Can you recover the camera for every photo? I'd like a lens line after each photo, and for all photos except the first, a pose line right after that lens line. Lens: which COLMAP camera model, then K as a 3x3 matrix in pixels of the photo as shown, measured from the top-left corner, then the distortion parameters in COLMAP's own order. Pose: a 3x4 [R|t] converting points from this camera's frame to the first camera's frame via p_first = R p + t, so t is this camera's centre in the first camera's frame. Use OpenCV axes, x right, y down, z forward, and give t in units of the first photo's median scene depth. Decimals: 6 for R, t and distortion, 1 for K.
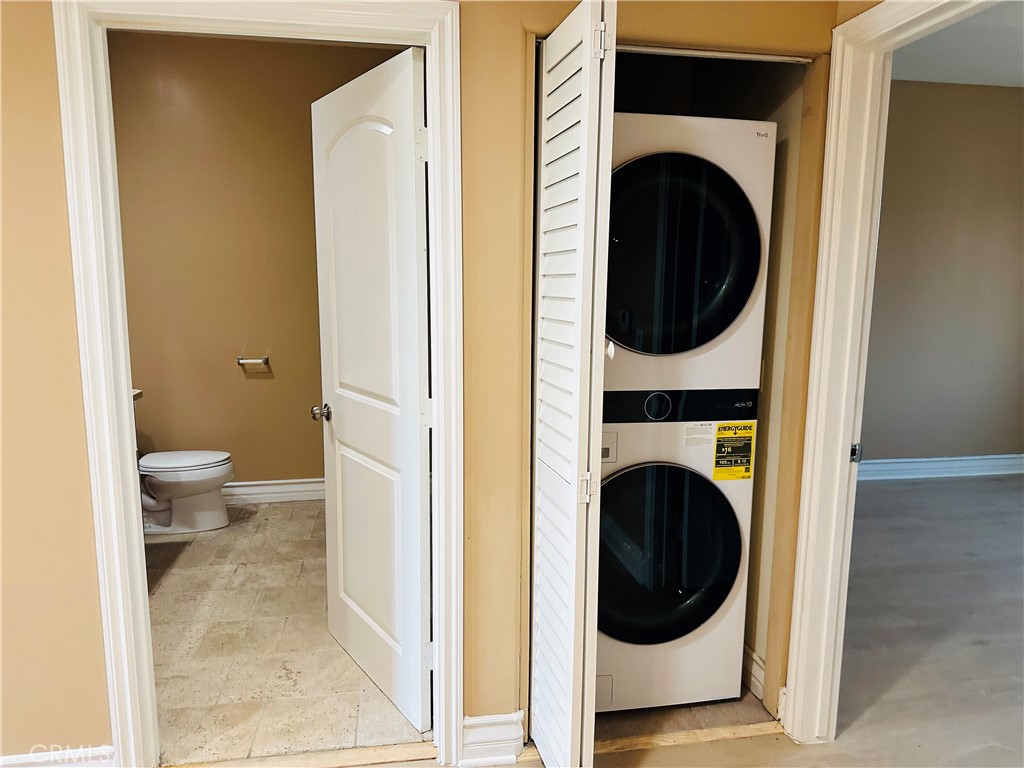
lens RADIAL K [[727.4, 0, 512.0], [0, 727.4, 384.0], [0, 0, 1]] dist [0.098288, -0.154023]
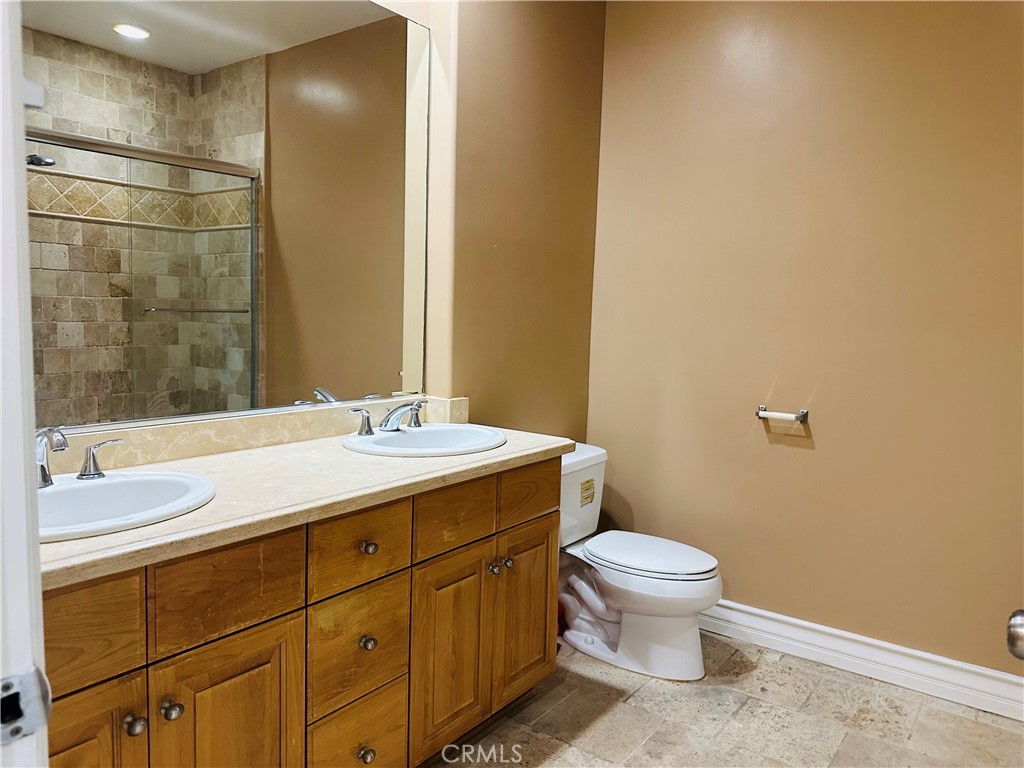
lens RADIAL K [[727.4, 0, 512.0], [0, 727.4, 384.0], [0, 0, 1]] dist [0.098288, -0.154023]
pose [[0.695182, 0.083359, -0.713984, -0.077208], [-0.133680, 0.990919, -0.014469, -0.018940], [0.706295, 0.105504, 0.700012, 0.427257]]
